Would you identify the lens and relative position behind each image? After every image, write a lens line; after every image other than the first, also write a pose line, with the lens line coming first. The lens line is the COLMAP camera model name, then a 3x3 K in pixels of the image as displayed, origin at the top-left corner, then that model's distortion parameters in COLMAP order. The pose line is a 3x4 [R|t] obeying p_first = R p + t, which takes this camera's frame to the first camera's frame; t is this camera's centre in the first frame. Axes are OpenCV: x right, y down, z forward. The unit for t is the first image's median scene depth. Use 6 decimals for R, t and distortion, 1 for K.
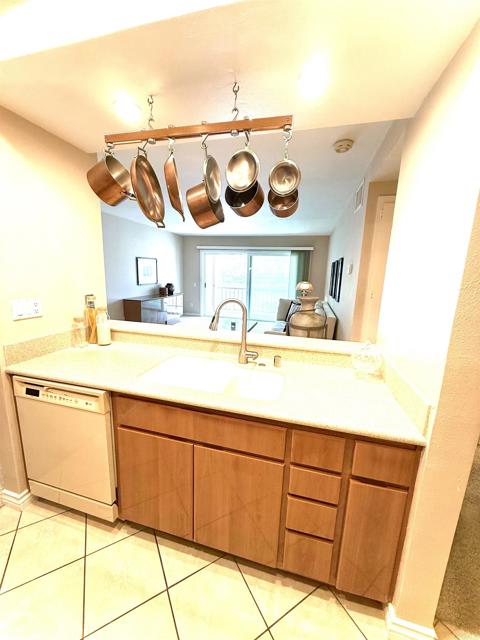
lens RADIAL K [[254.7, 0, 238.4], [0, 254.7, 319.1], [0, 0, 1]] dist [0.000675, 0.000236]
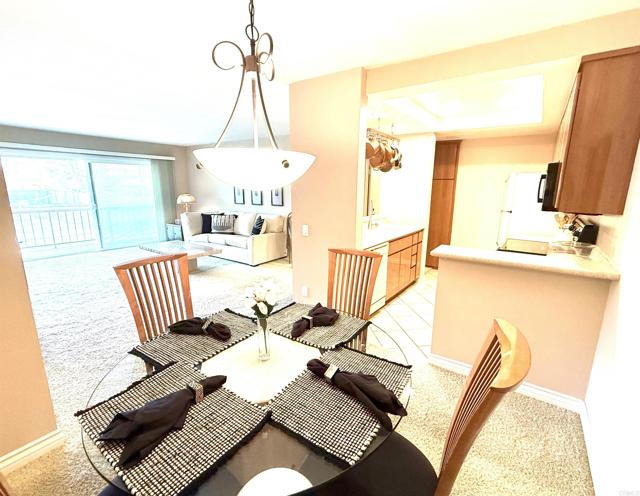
lens RADIAL K [[299.9, 0, 327.0], [0, 299.9, 247.2], [0, 0, 1]] dist [0.002155, -0.000197]
pose [[0.338574, -0.214702, 0.916117, -2.568521], [0.173521, 0.971168, 0.163475, -0.171128], [-0.924802, 0.103617, 0.366067, 0.401598]]
